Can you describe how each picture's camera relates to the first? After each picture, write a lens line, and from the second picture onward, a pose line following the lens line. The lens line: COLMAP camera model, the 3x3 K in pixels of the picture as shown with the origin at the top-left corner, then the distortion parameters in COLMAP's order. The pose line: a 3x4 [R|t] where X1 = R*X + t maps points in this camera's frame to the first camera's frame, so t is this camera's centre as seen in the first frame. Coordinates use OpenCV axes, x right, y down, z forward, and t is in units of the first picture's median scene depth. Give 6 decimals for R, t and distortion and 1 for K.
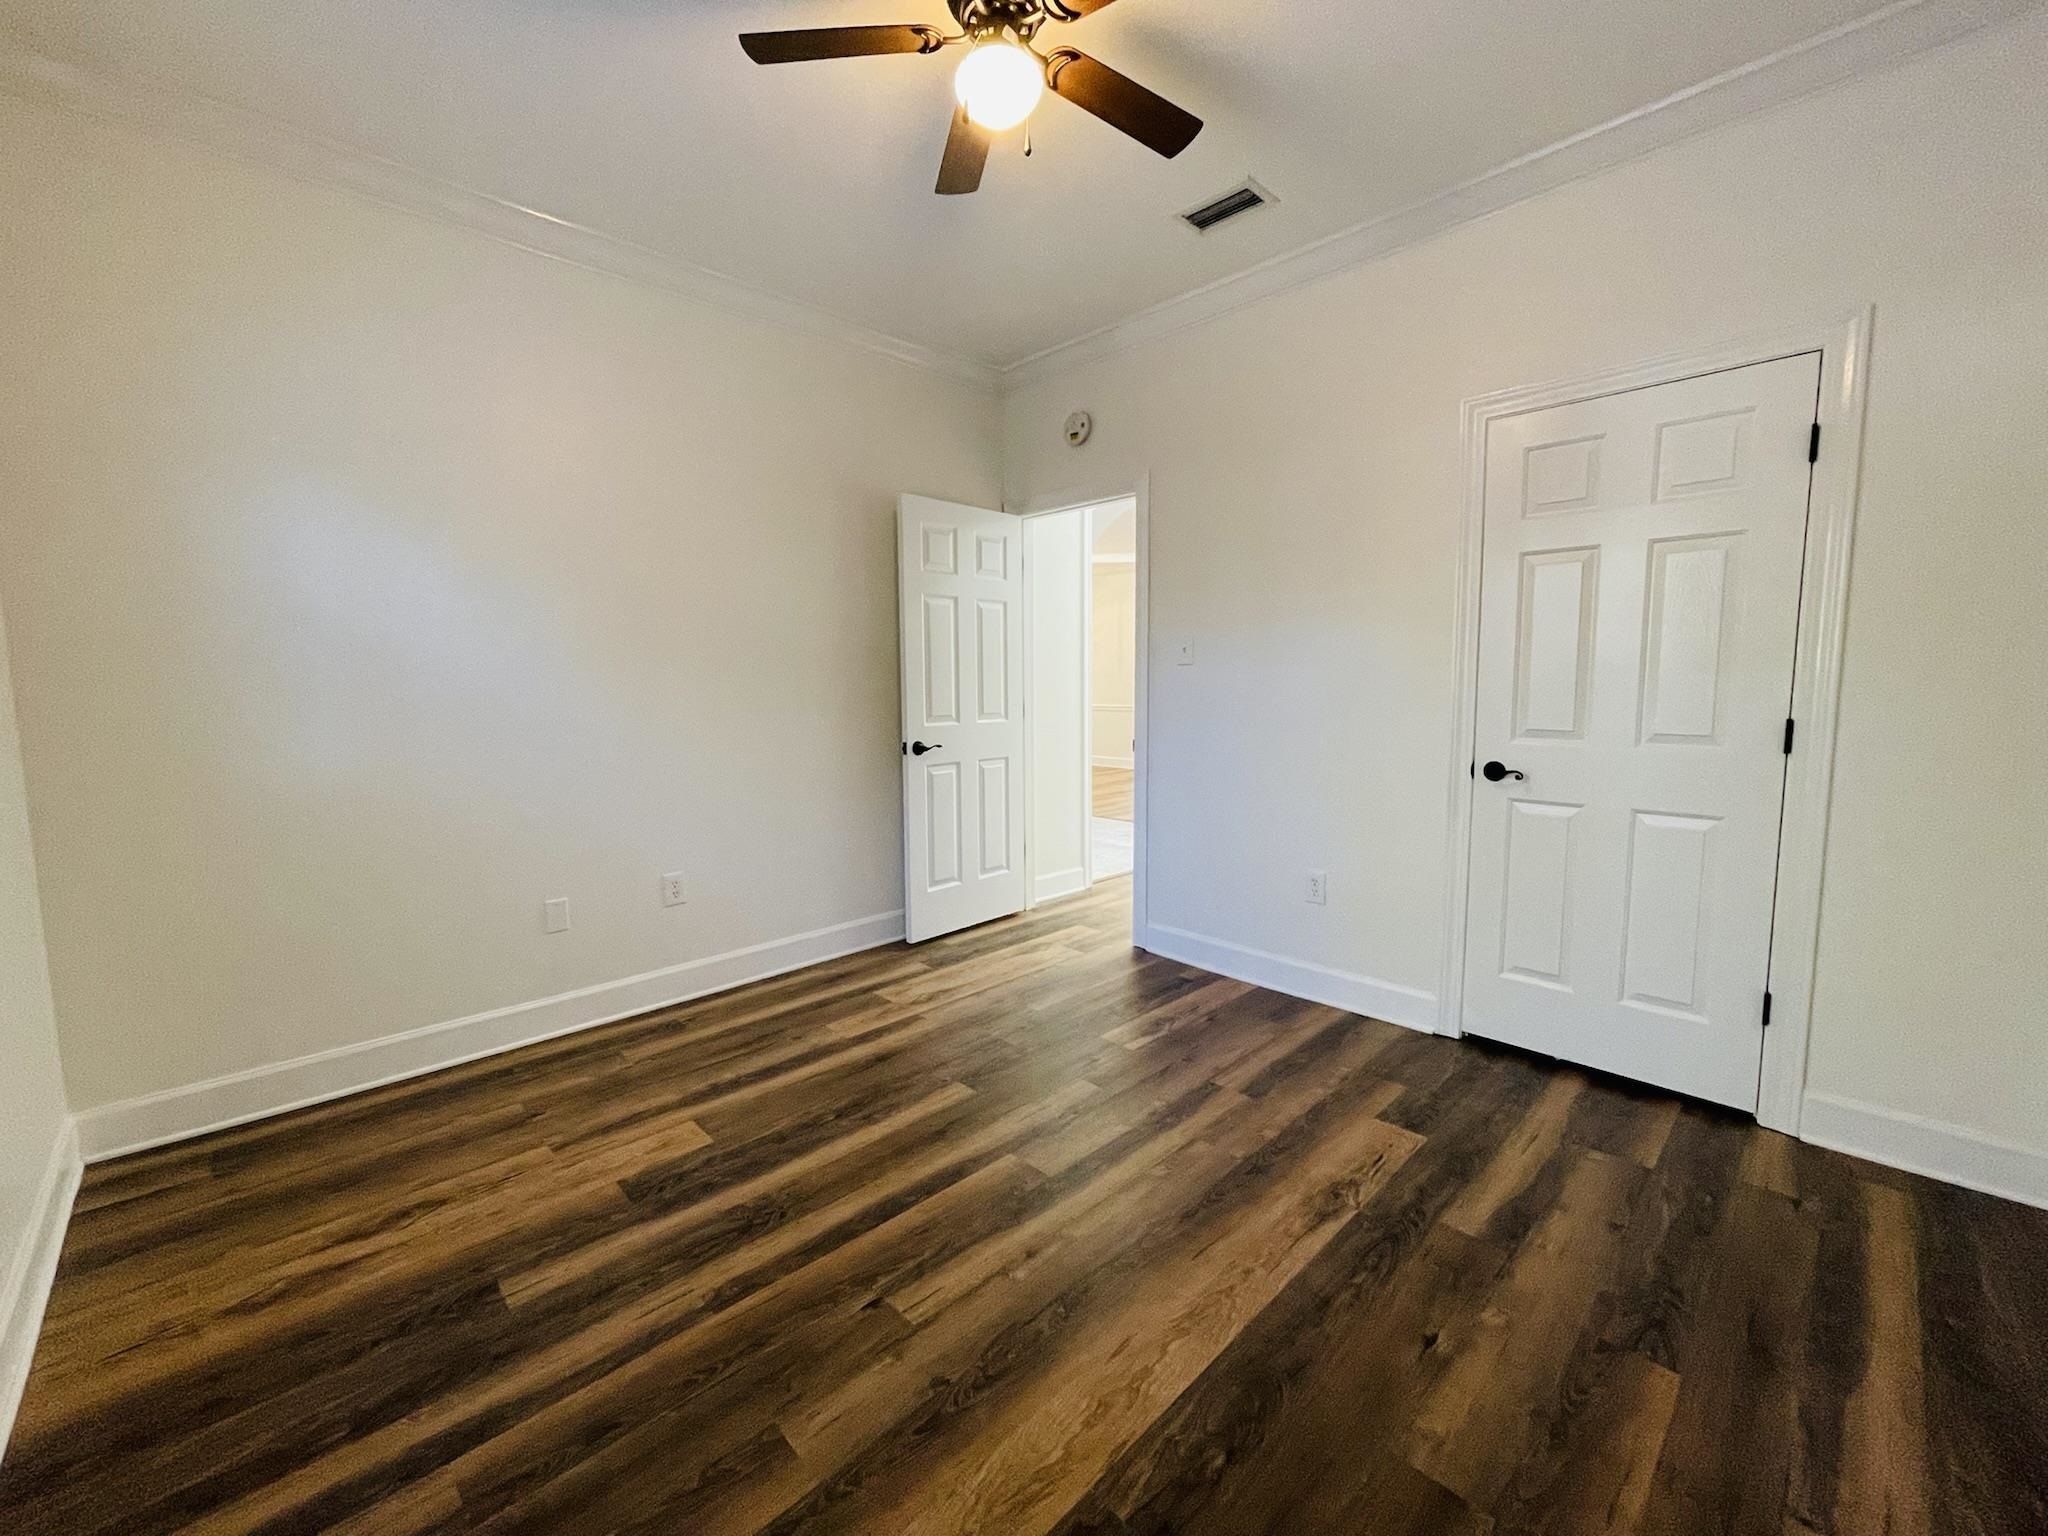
lens RADIAL K [[824.5, 0, 1016.8], [0, 824.5, 760.3], [0, 0, 1]] dist [-0.007209, -0.000224]
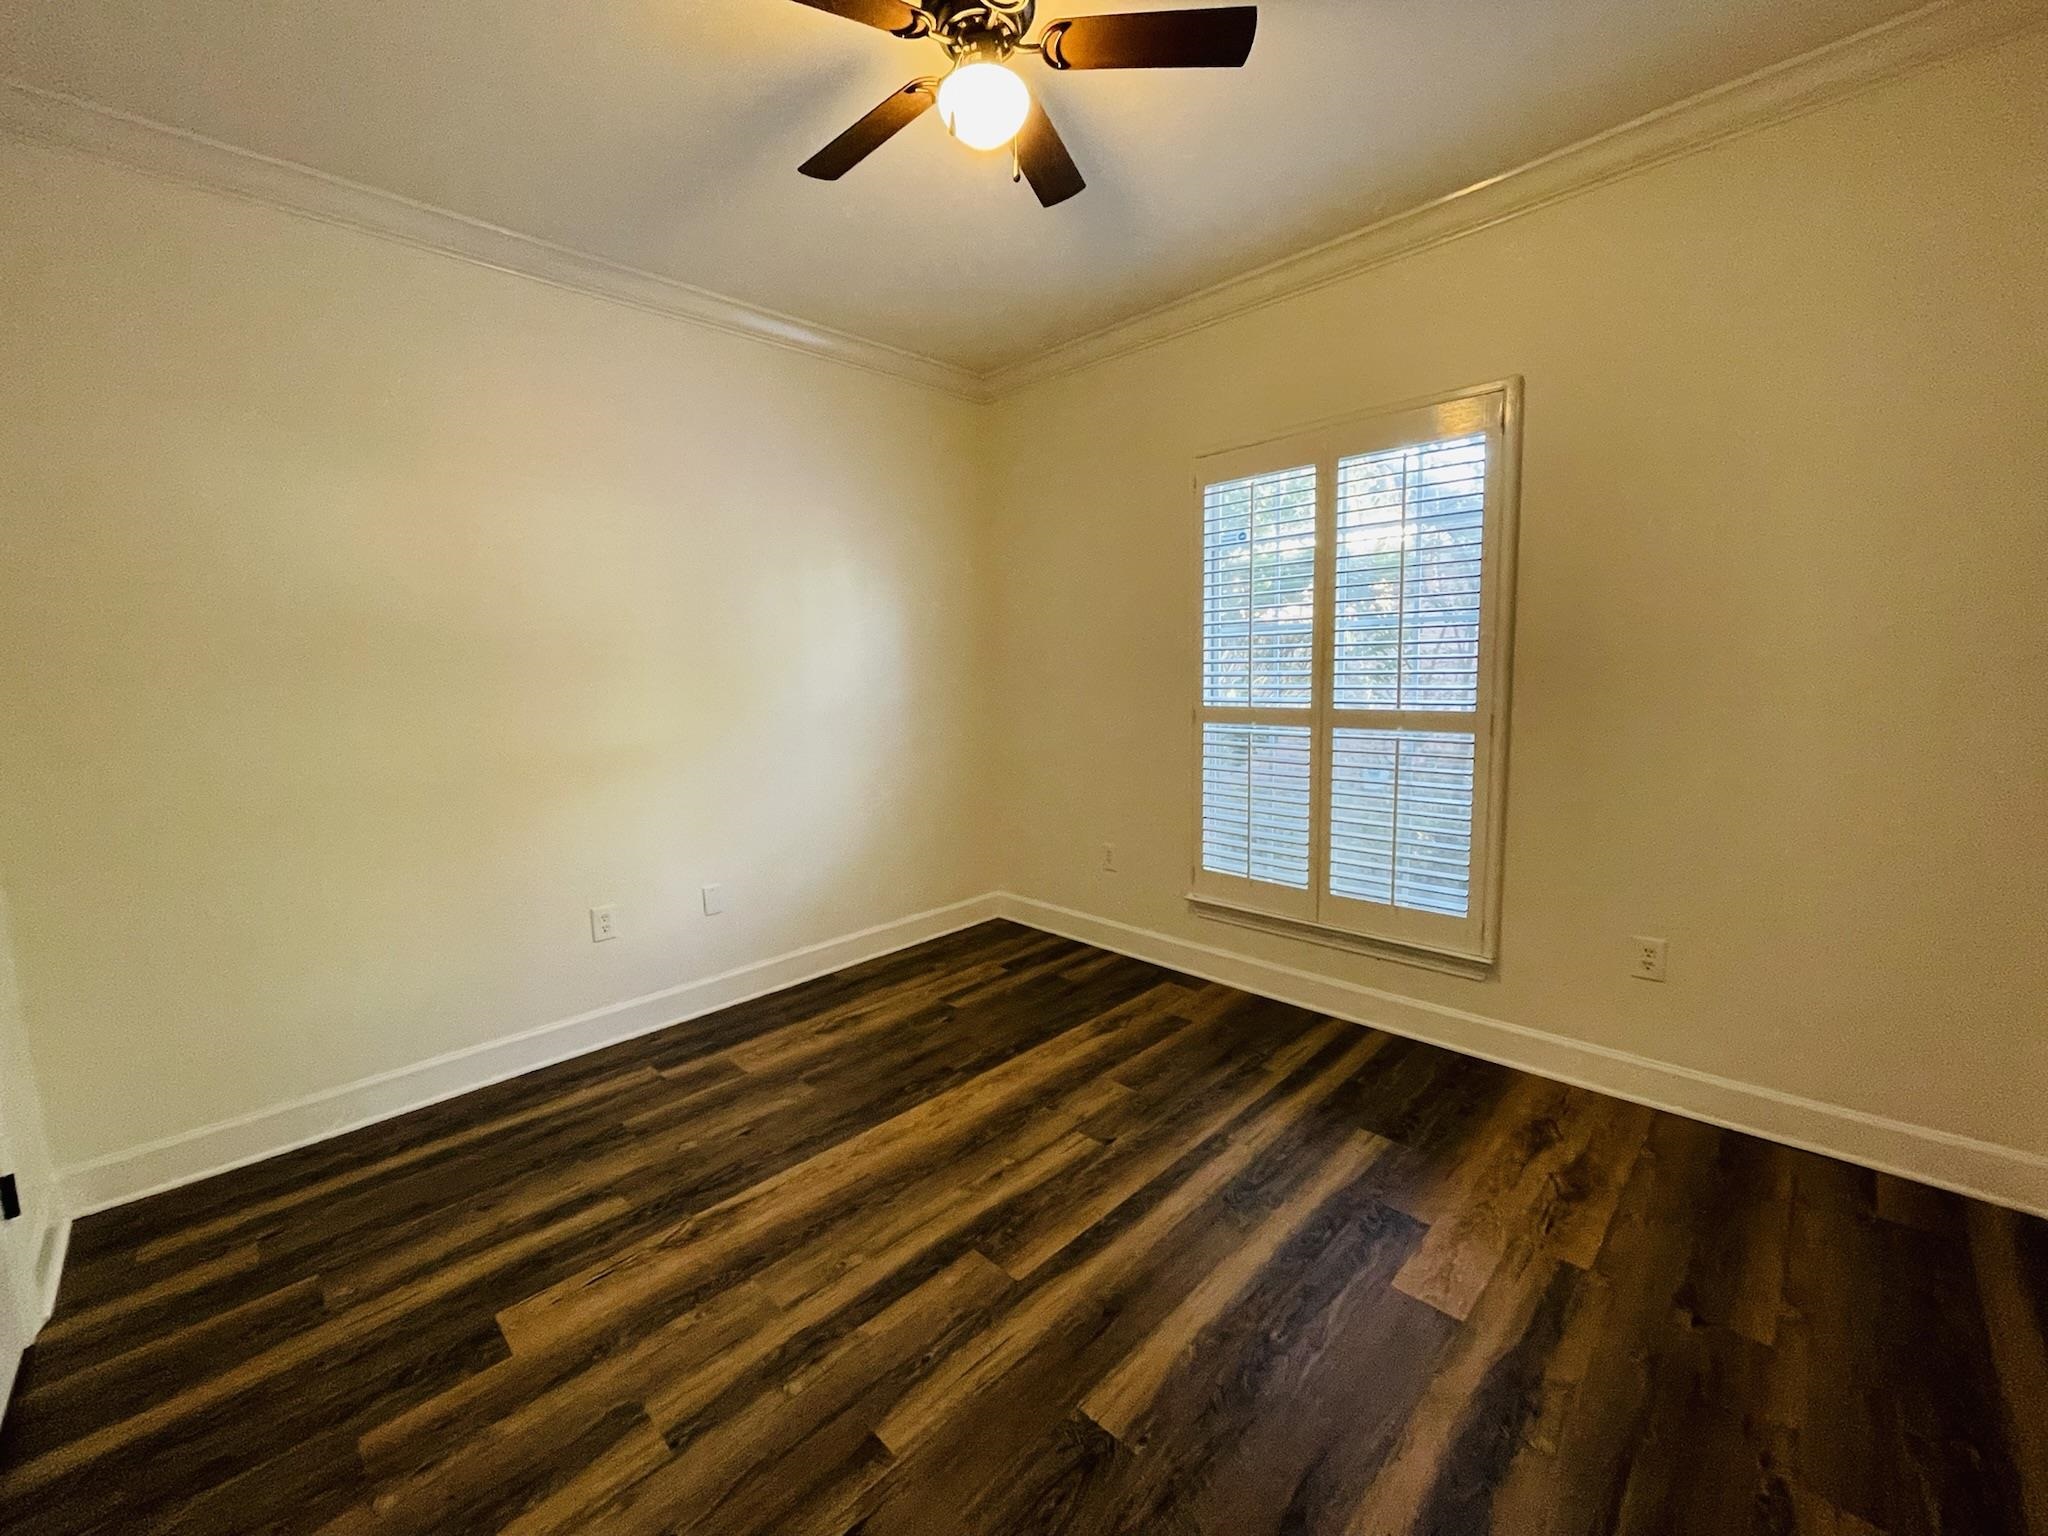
lens RADIAL K [[824.5, 0, 1016.8], [0, 824.5, 760.3], [0, 0, 1]] dist [-0.007209, -0.000224]
pose [[-0.999224, 0.035777, -0.016476, -0.012962], [0.031415, 0.976205, 0.214563, -0.261916], [0.023760, 0.213879, -0.976571, 1.998663]]
